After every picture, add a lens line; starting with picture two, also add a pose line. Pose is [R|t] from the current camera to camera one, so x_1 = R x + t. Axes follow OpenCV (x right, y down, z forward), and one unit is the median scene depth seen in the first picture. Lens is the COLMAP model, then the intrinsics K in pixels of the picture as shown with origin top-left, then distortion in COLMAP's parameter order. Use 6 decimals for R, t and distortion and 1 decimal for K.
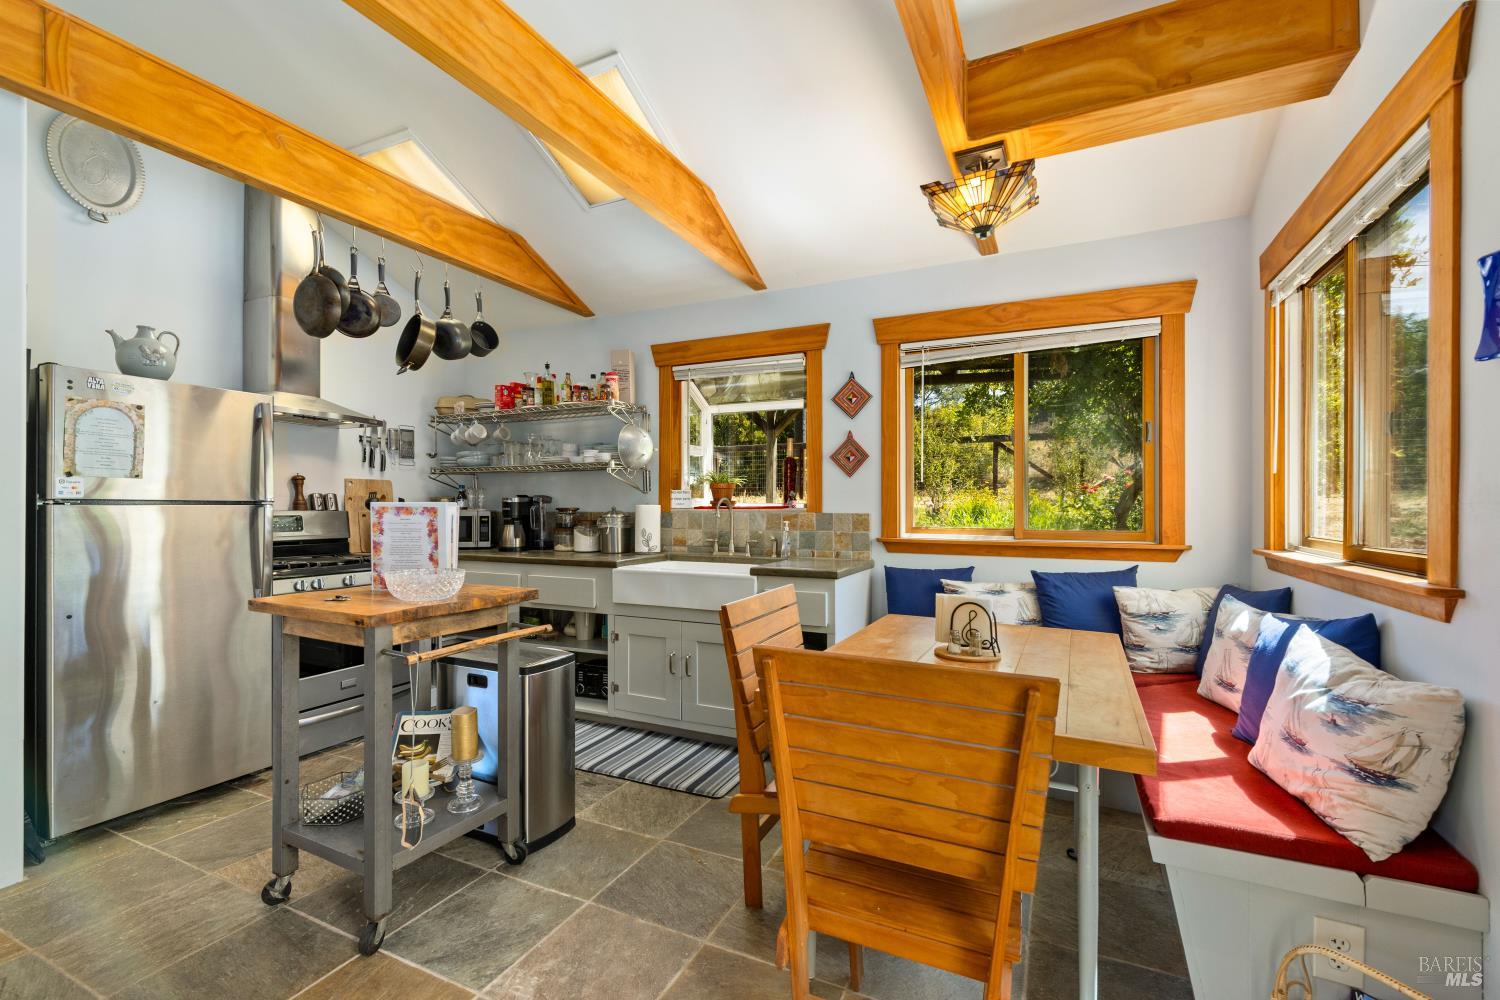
lens RADIAL K [[645.2, 0, 750.4], [0, 645.2, 506.3], [0, 0, 1]] dist [-0.000649, -0.000607]
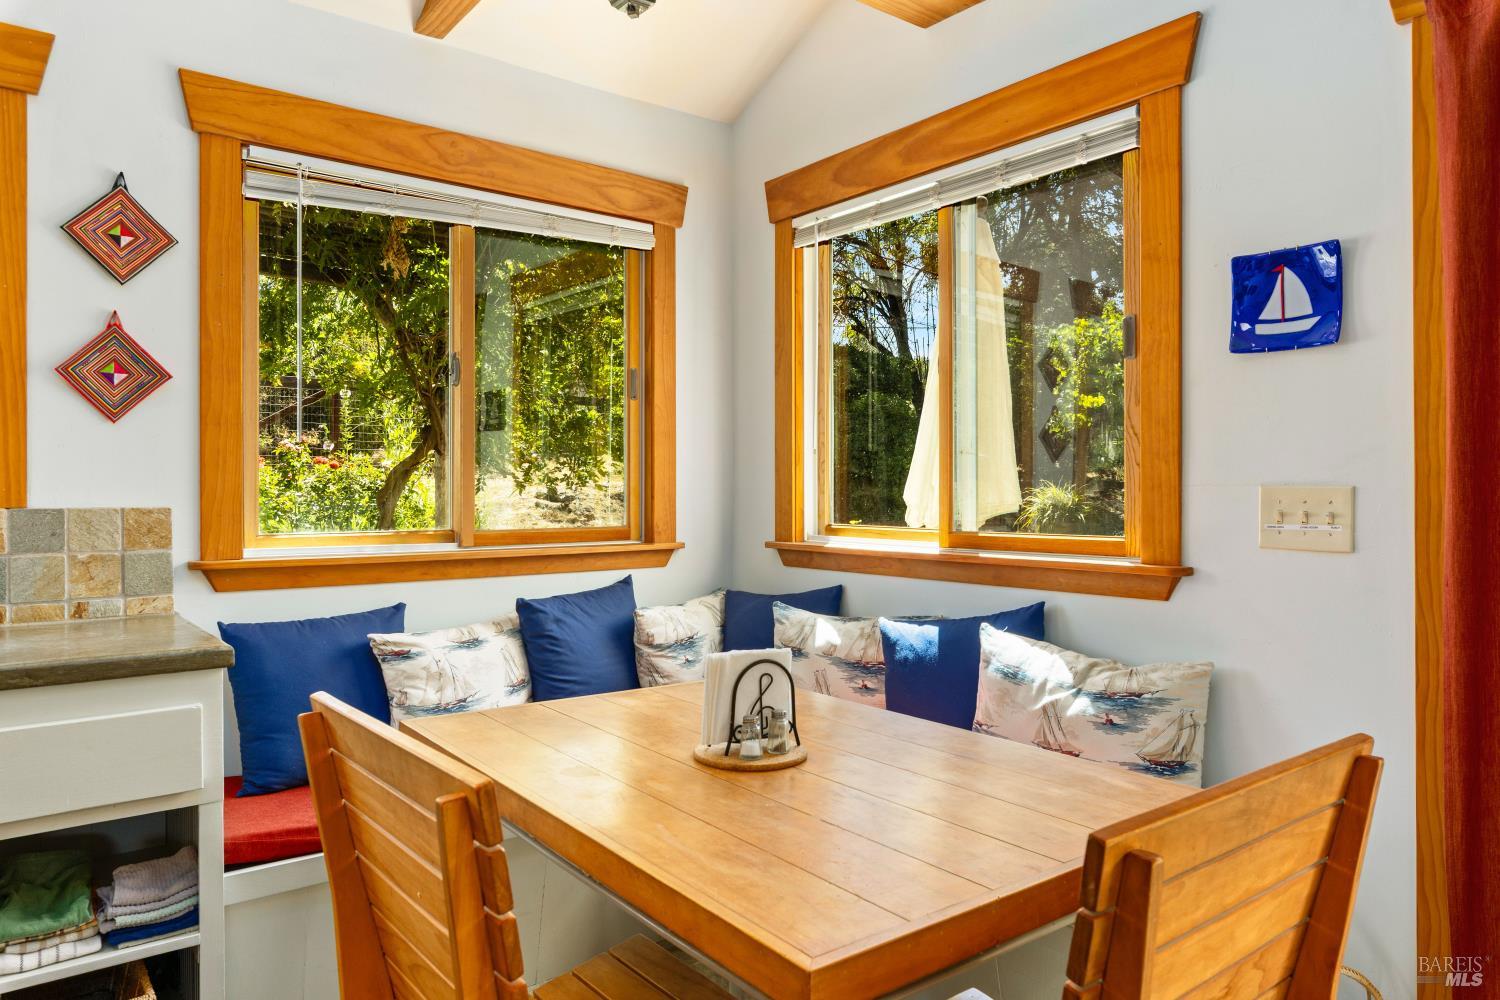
lens RADIAL K [[981.7, 0, 753.9], [0, 981.7, 486.2], [0, 0, 1]] dist [-0.004217, 0.004493]
pose [[0.436934, 0.001582, 0.899492, -0.252348], [0.003422, 0.999988, -0.003422, 0.000204], [-0.899487, 0.004574, 0.436924, 0.367751]]
